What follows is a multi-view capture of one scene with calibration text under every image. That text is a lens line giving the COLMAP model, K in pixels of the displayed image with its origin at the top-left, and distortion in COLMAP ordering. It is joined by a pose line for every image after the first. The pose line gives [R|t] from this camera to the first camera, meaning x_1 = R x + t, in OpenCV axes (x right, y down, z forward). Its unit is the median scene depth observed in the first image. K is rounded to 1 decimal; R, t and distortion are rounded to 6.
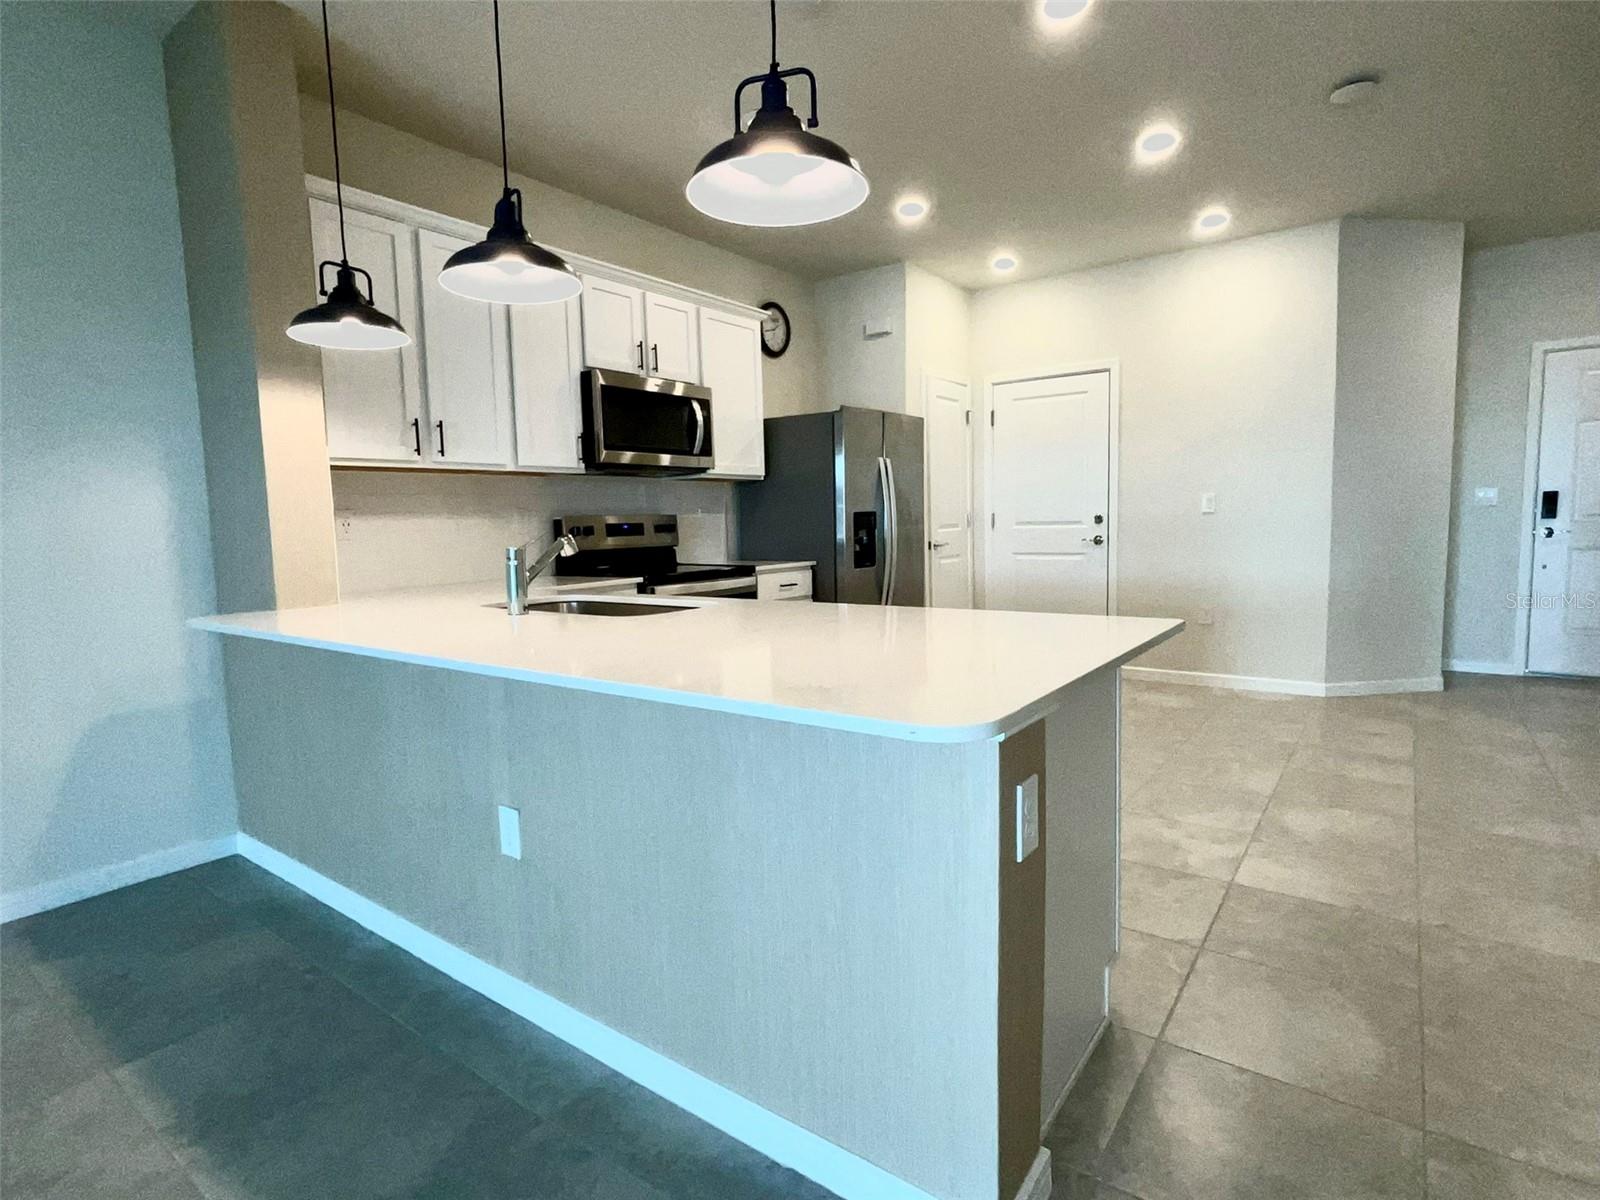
lens RADIAL K [[819.4, 0, 795.8], [0, 819.4, 597.9], [0, 0, 1]] dist [0.002345, 0.001017]
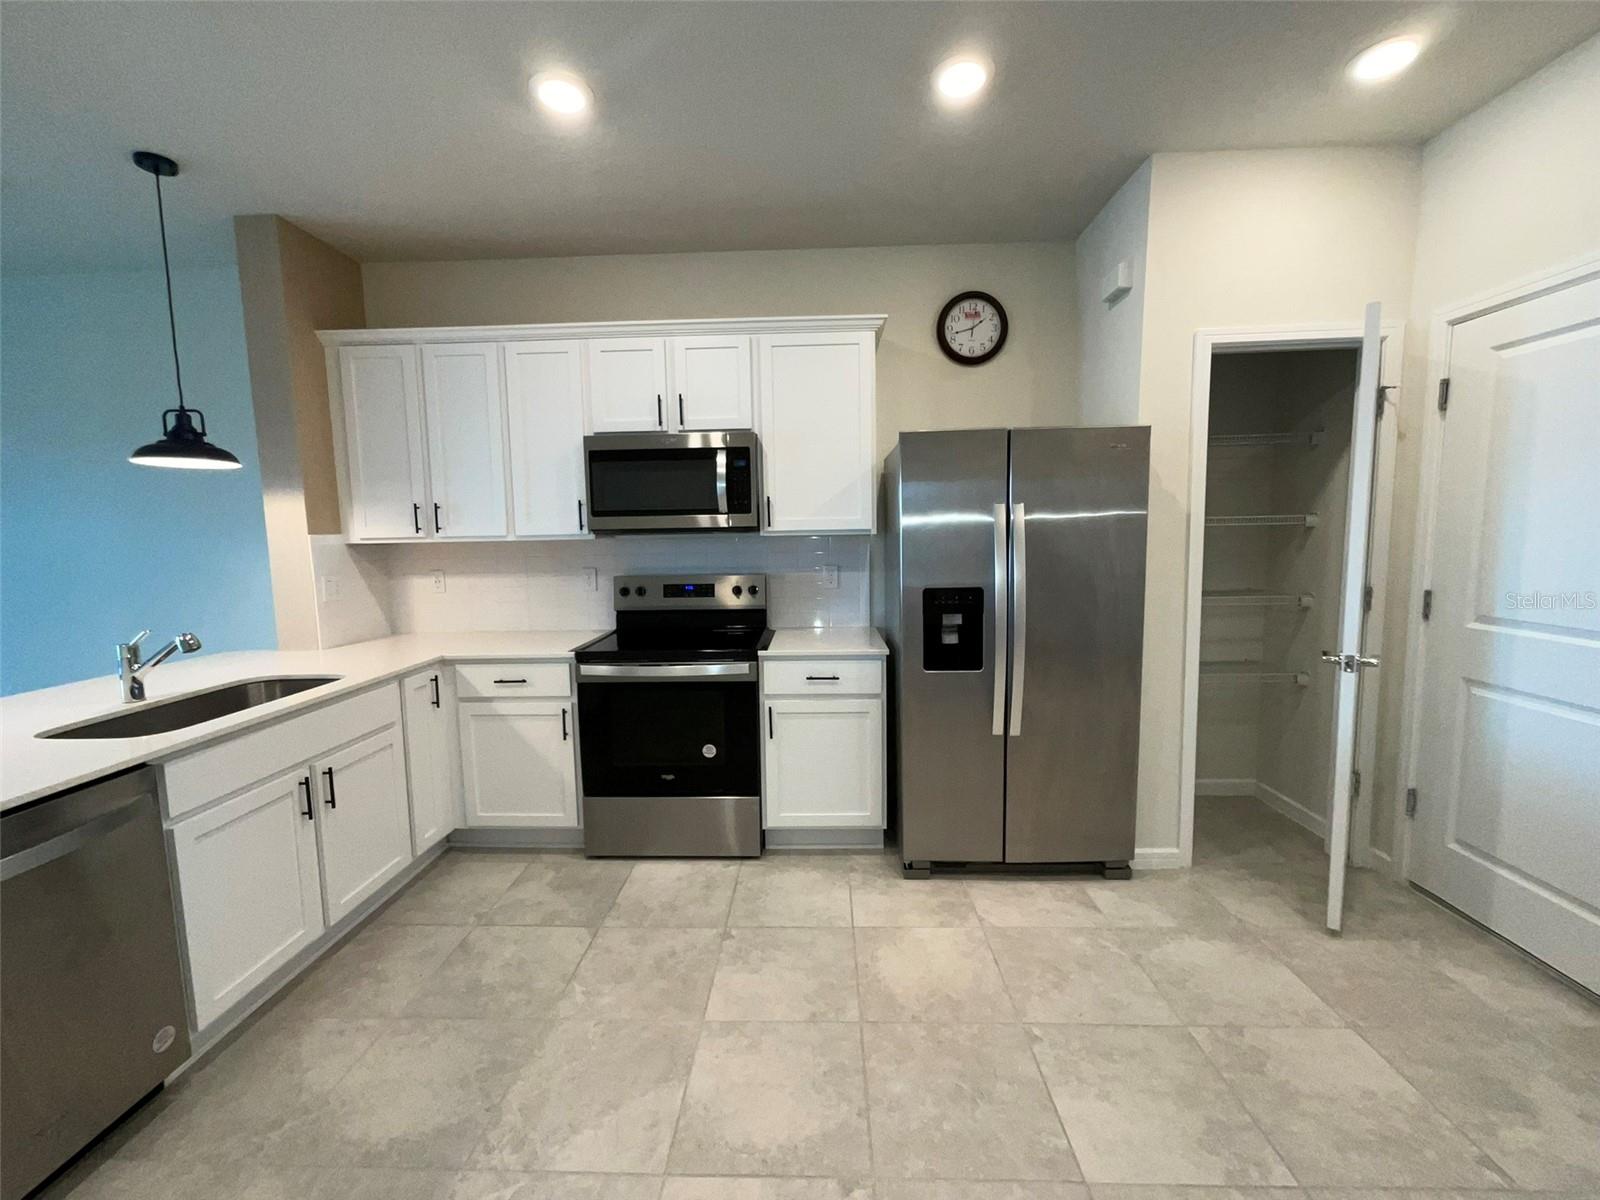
lens RADIAL K [[656.2, 0, 805.2], [0, 656.2, 598.0], [0, 0, 1]] dist [-0.003111, 0.000112]
pose [[0.570906, 0.099558, -0.814957, 0.492763], [-0.076789, 0.994744, 0.067728, -0.135929], [0.817416, 0.023913, 0.575551, 0.660128]]
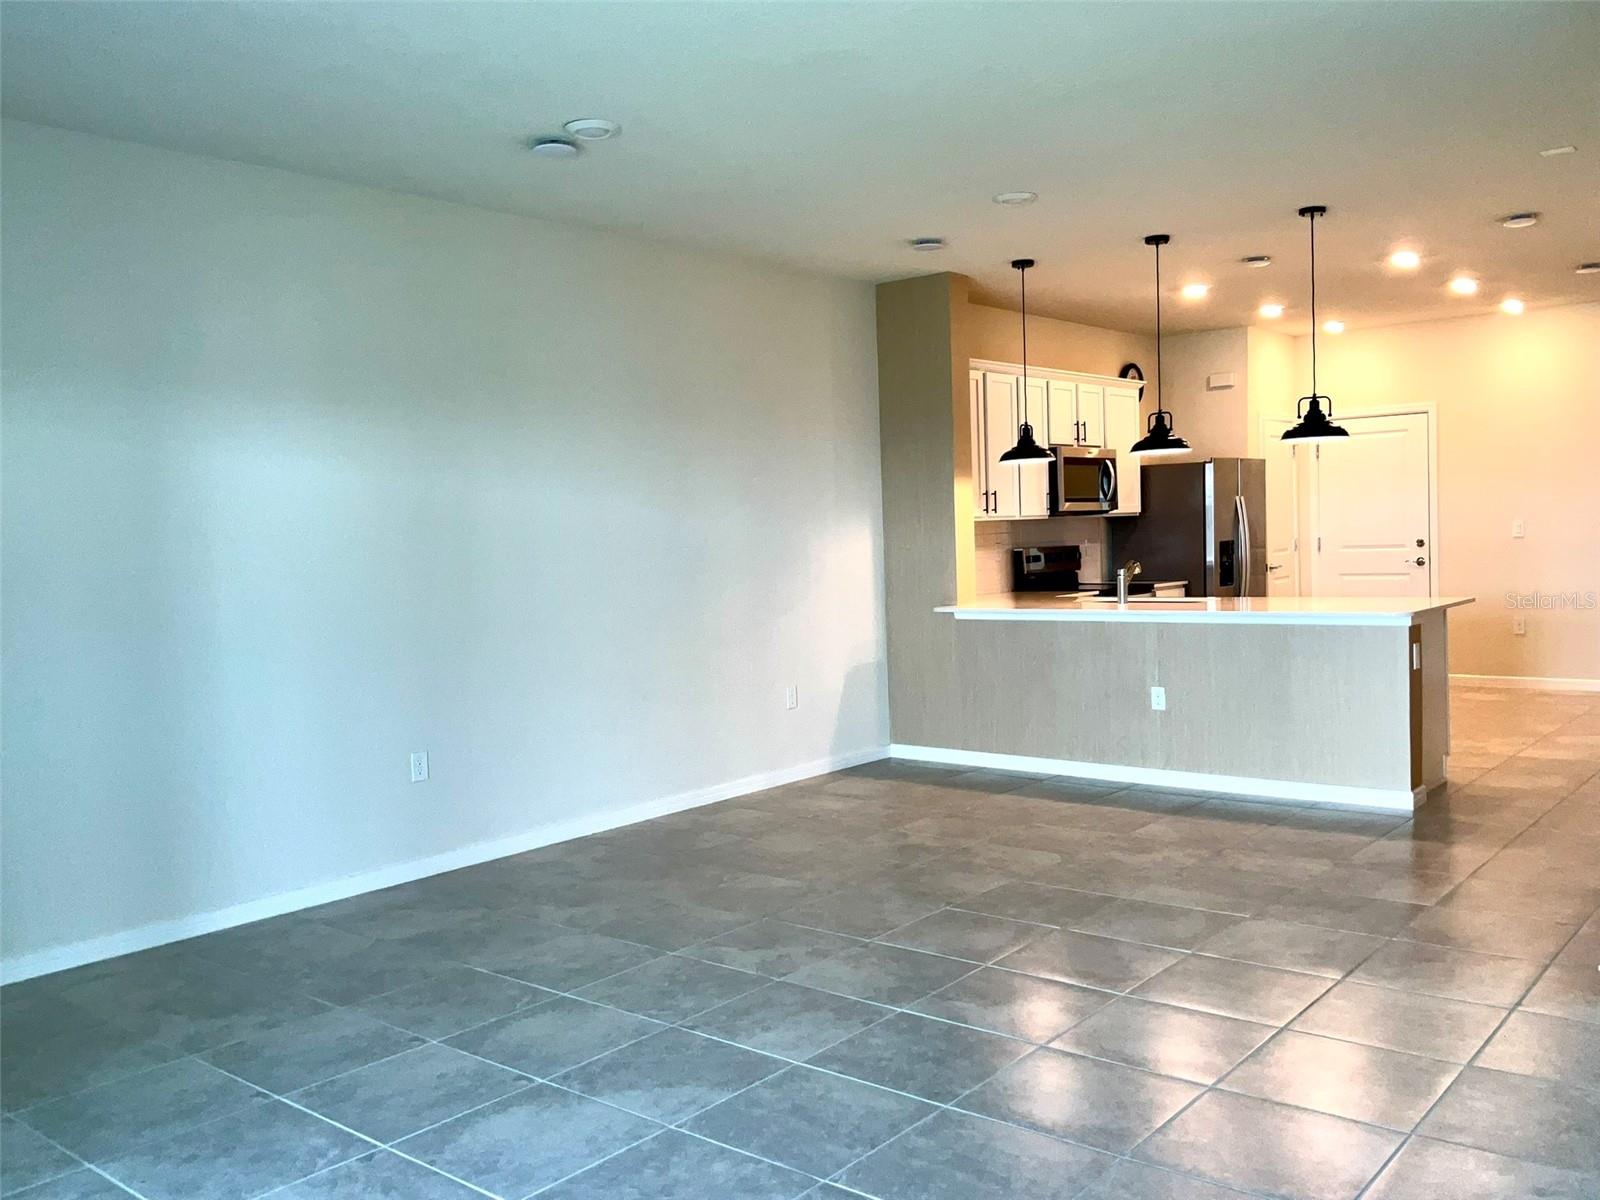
lens RADIAL K [[1381.6, 0, 755.5], [0, 1381.6, 615.3], [0, 0, 1]] dist [0.010511, -0.024992]
pose [[0.996851, -0.006864, -0.078994, -0.508235], [0.004112, 0.999381, -0.034946, 0.085352], [0.079185, 0.034511, 0.996262, -1.246700]]
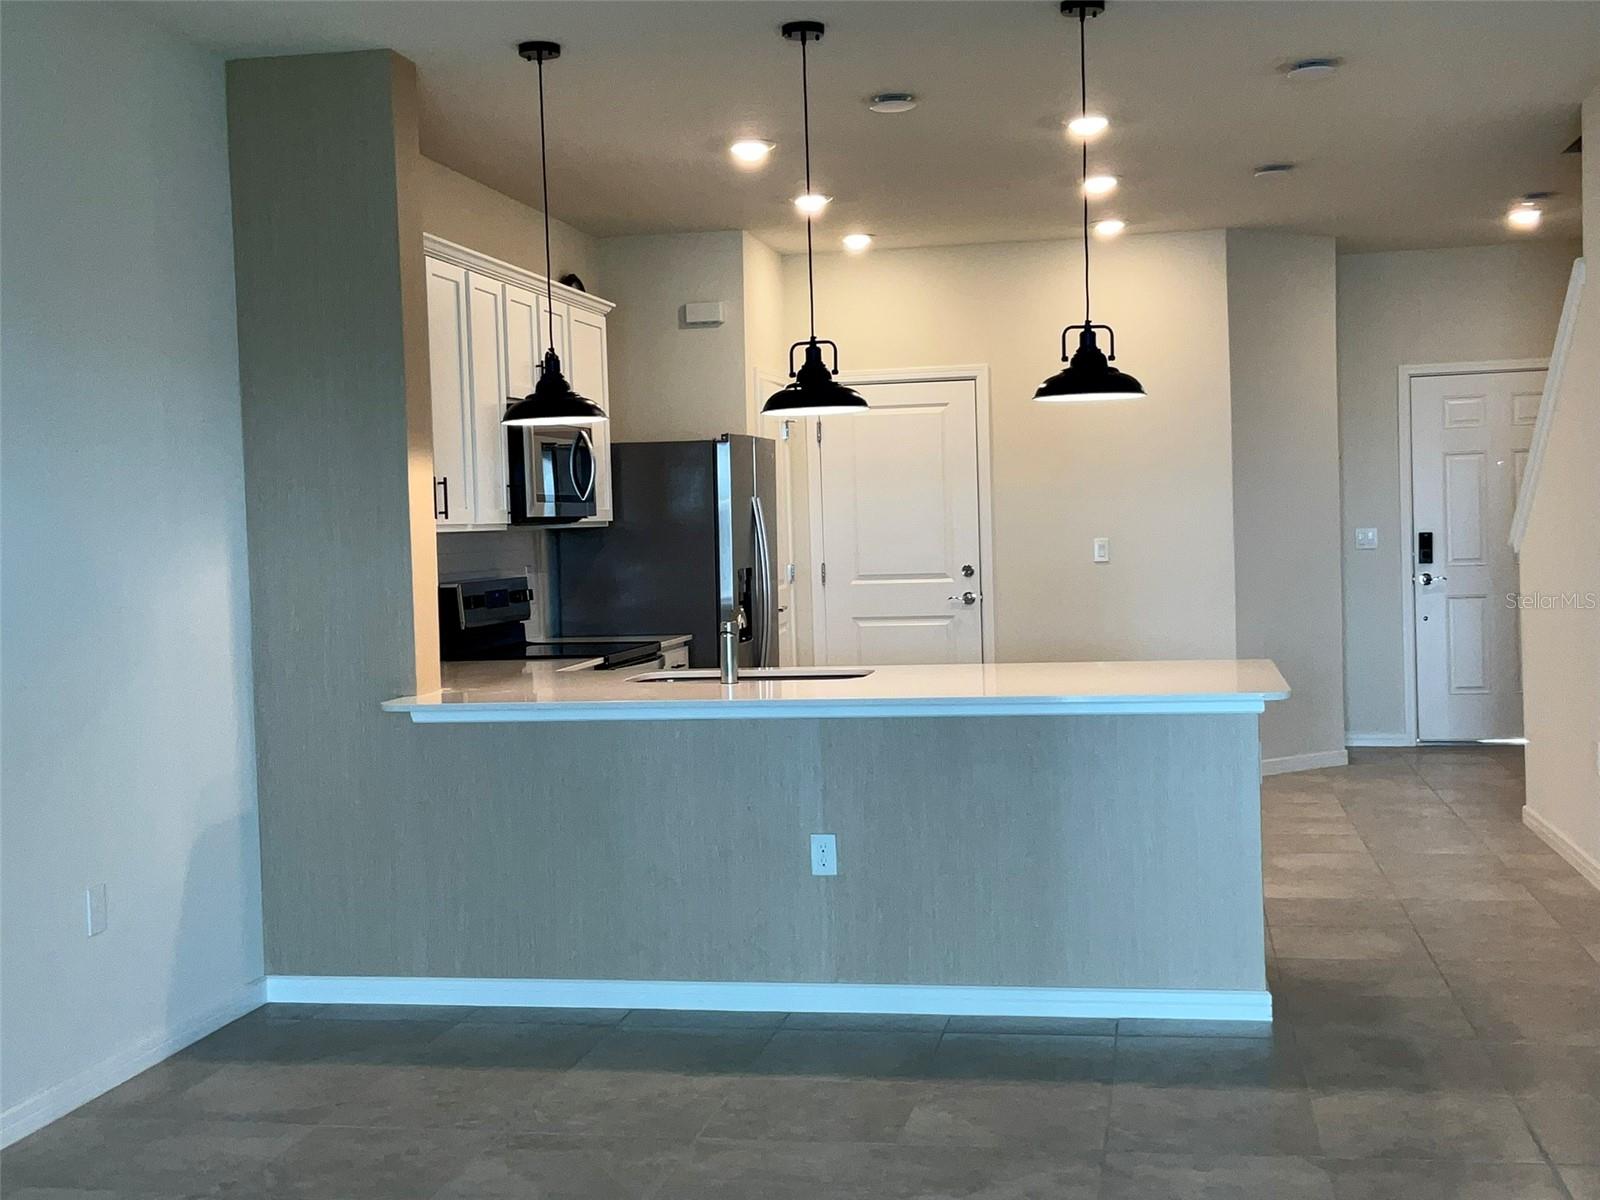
lens RADIAL K [[1965.6, 0, 803.5], [0, 1965.6, 593.6], [0, 0, 1]] dist [0.083211, 0.000000]
pose [[0.897647, -0.019655, 0.440276, -0.743558], [0.051047, 0.996918, -0.059572, 0.032926], [-0.437749, 0.075949, 0.895884, -0.730900]]
